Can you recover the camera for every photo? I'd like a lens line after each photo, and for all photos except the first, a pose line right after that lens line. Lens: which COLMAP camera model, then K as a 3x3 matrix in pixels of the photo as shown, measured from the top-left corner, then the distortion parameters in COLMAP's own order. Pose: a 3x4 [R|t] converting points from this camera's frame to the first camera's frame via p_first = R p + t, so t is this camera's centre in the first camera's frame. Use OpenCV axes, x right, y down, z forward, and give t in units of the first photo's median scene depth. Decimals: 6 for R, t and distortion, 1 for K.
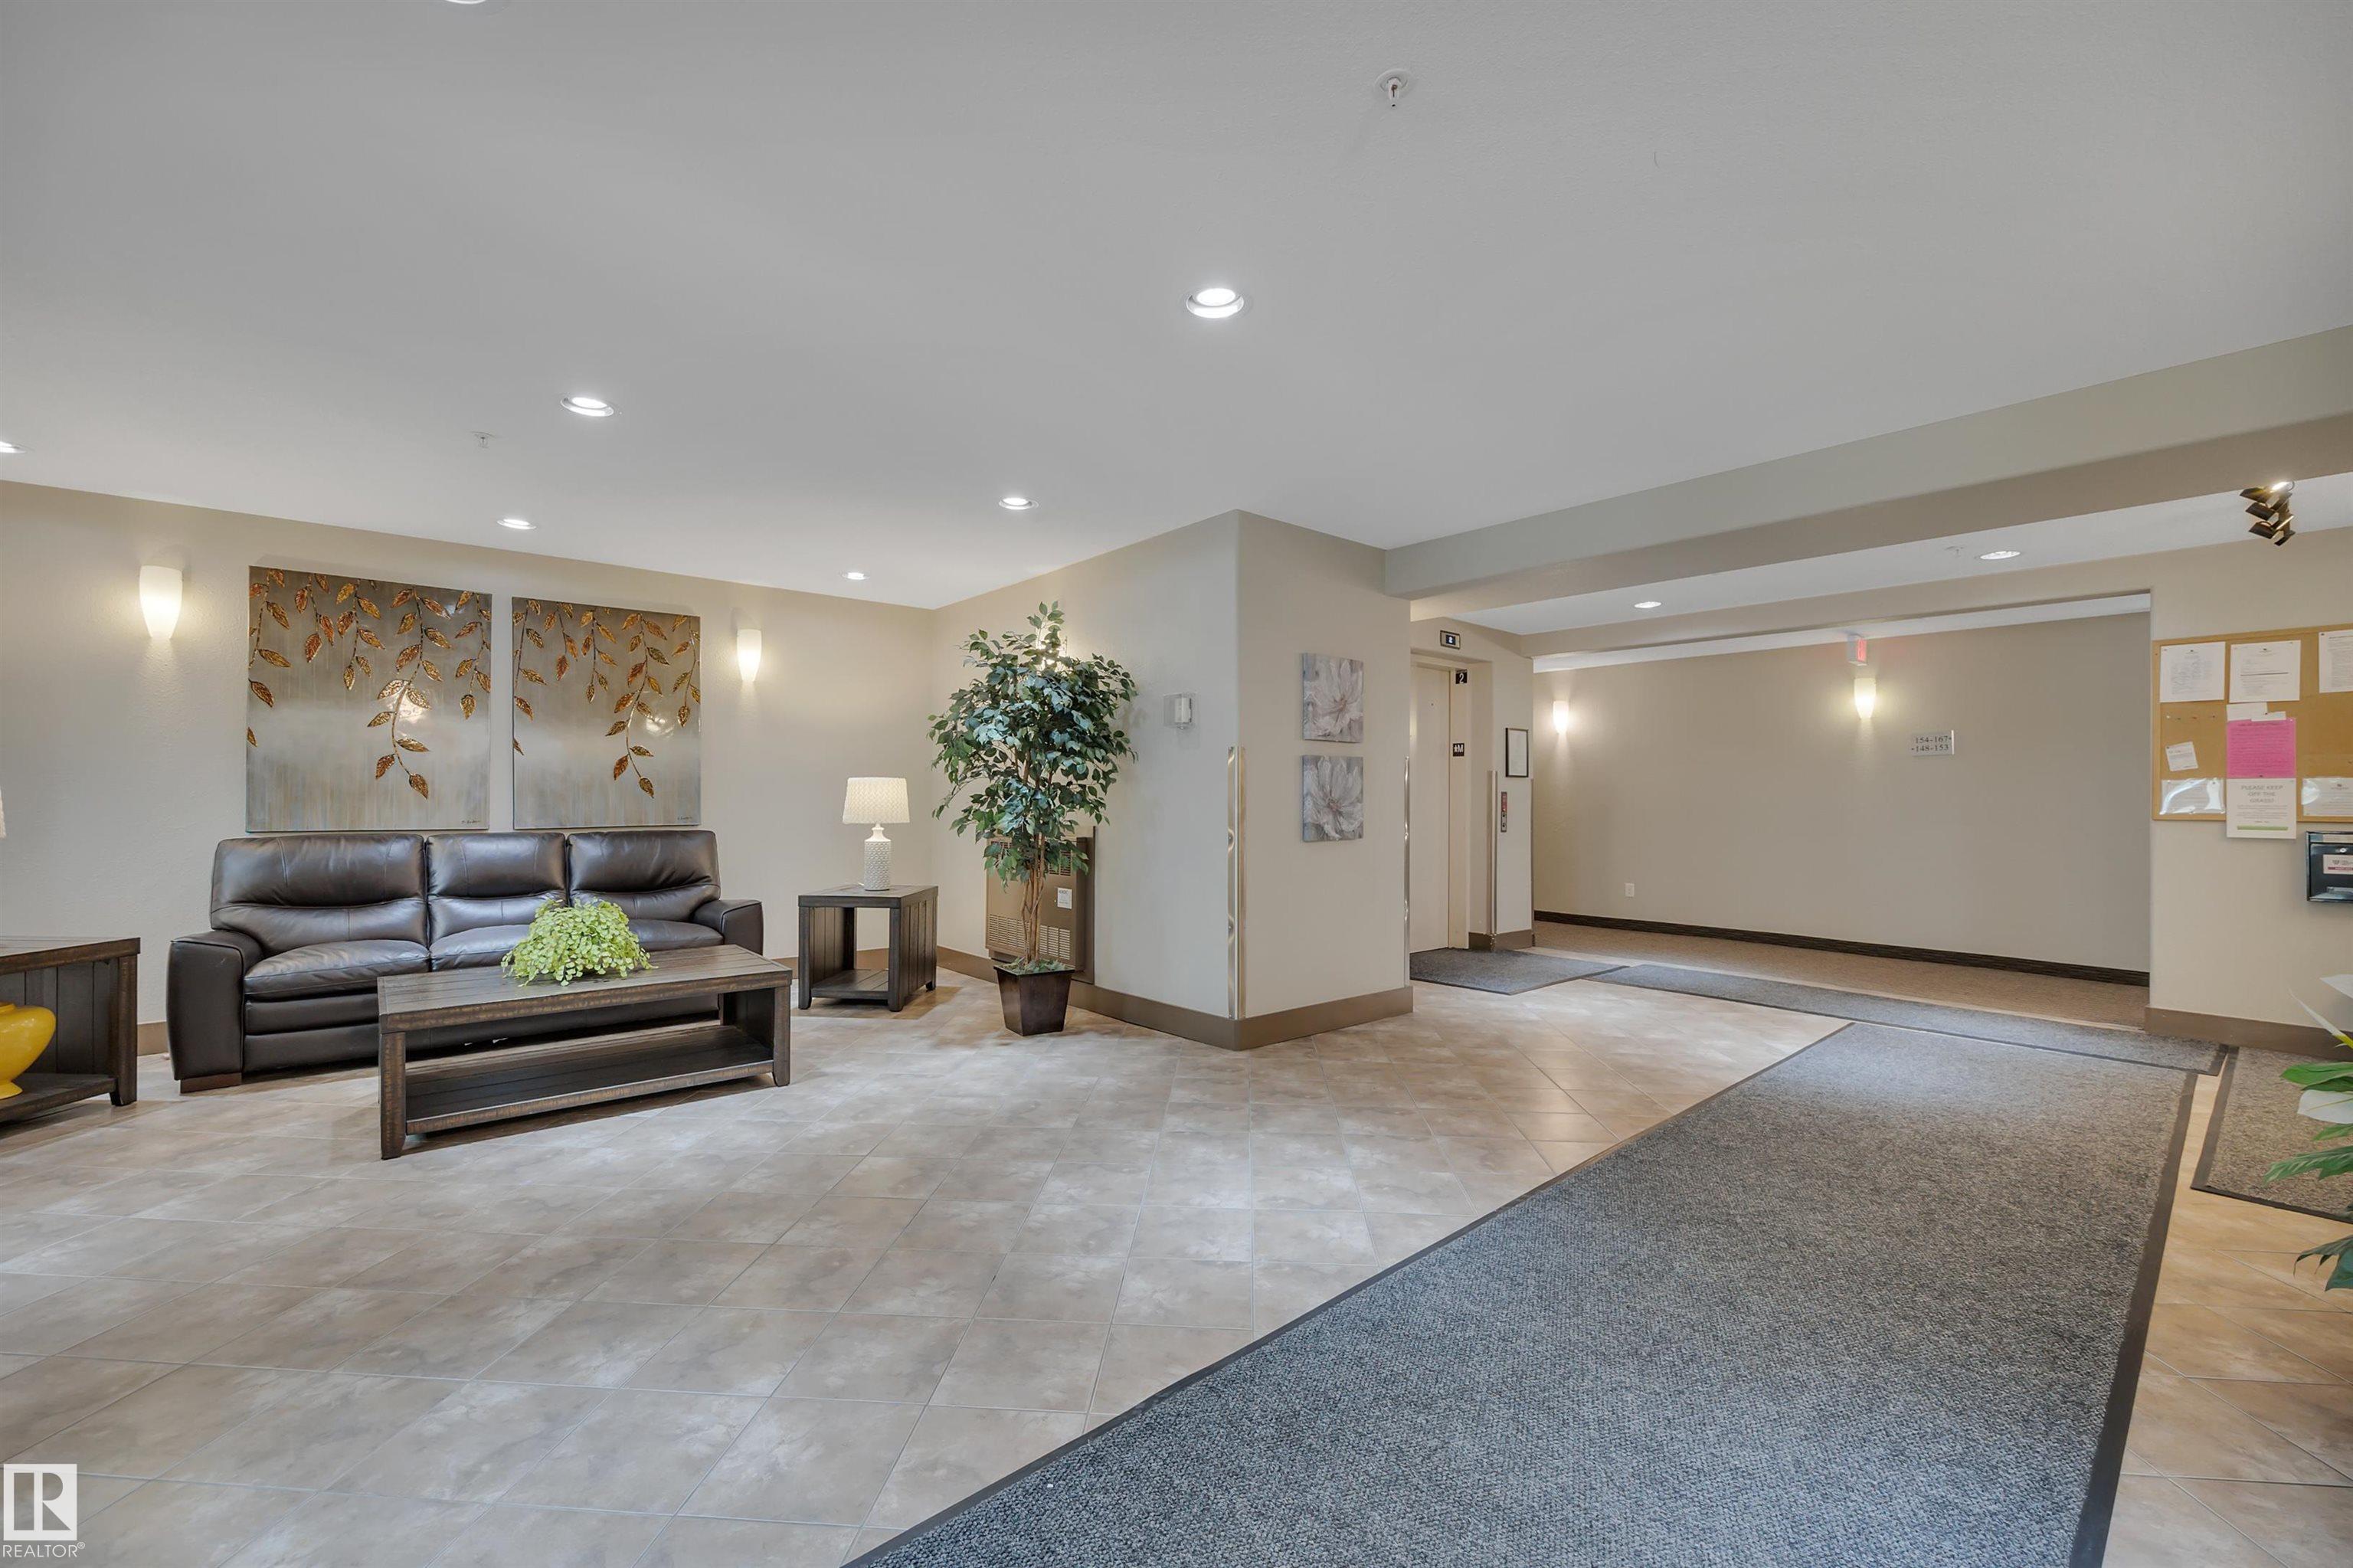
lens RADIAL K [[967.6, 0, 1172.7], [0, 967.6, 802.5], [0, 0, 1]] dist [0.000658, 0.000115]
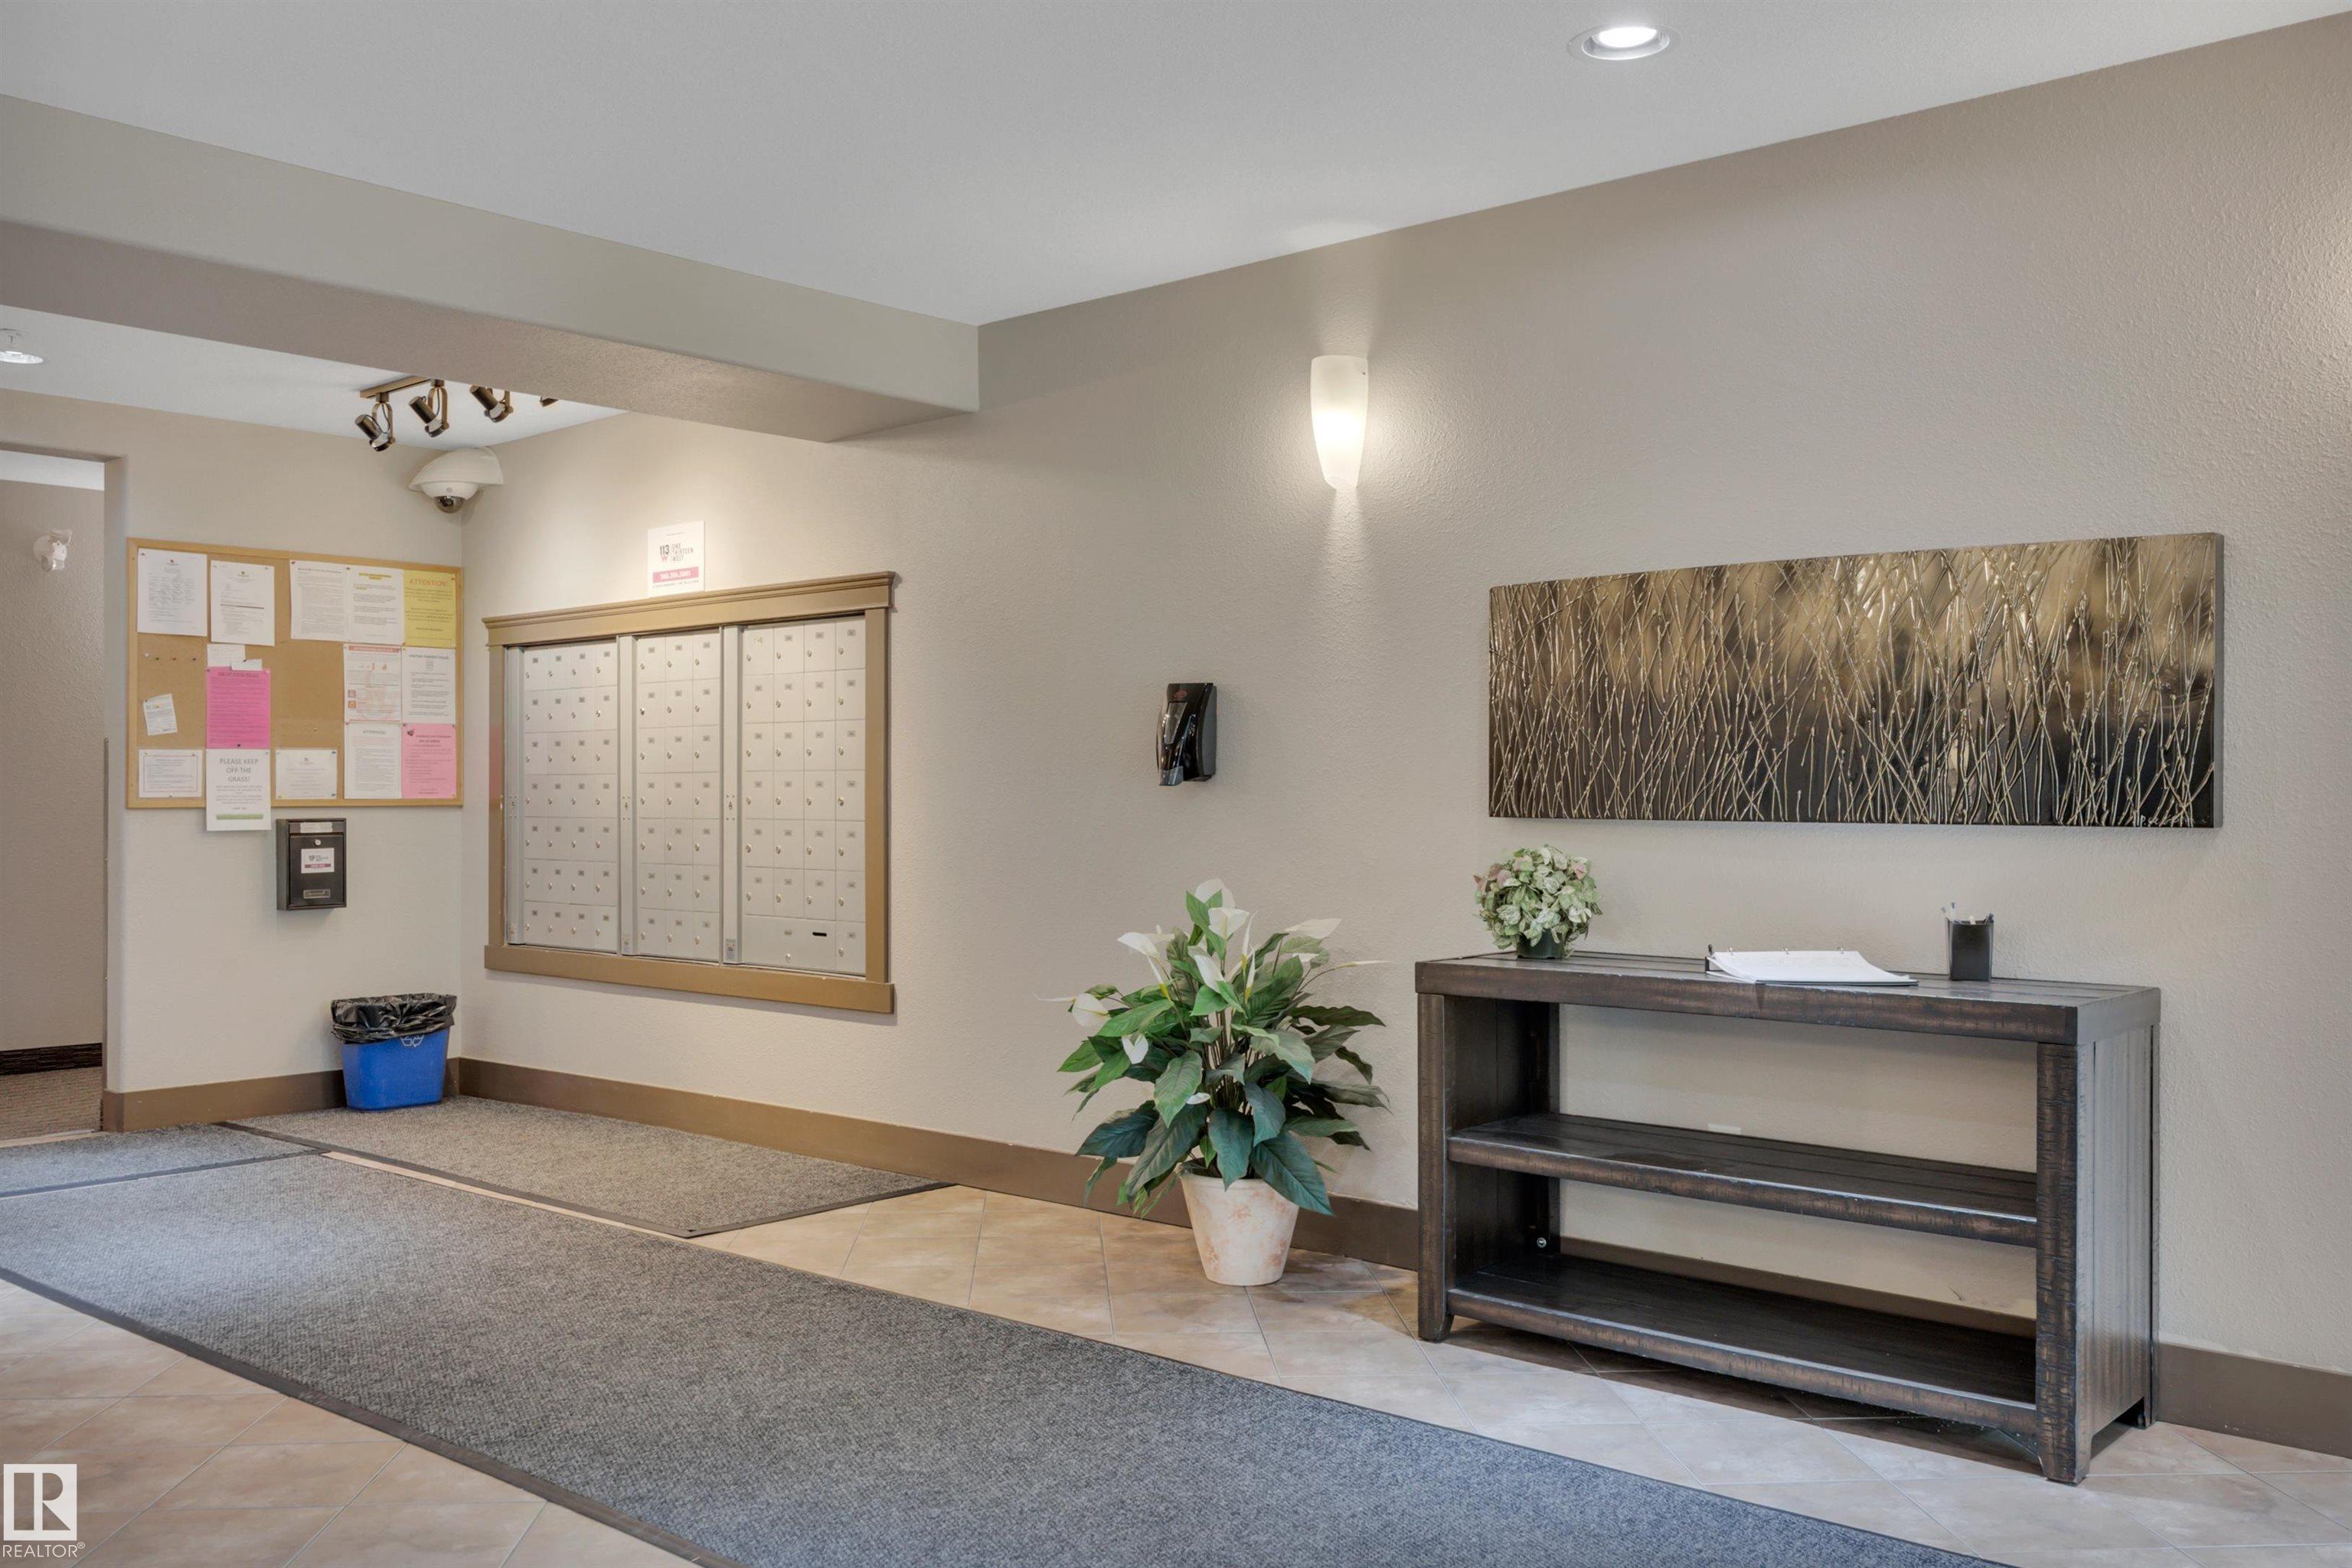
lens RADIAL K [[1934.8, 0, 1176.0], [0, 1934.8, 784.0], [0, 0, 1]] dist [0.003808, 0.006392]
pose [[-0.134137, -0.003059, 0.990958, -0.421958], [0.001605, 0.999993, 0.003305, -0.001943], [-0.990962, 0.002034, -0.134131, 0.498973]]
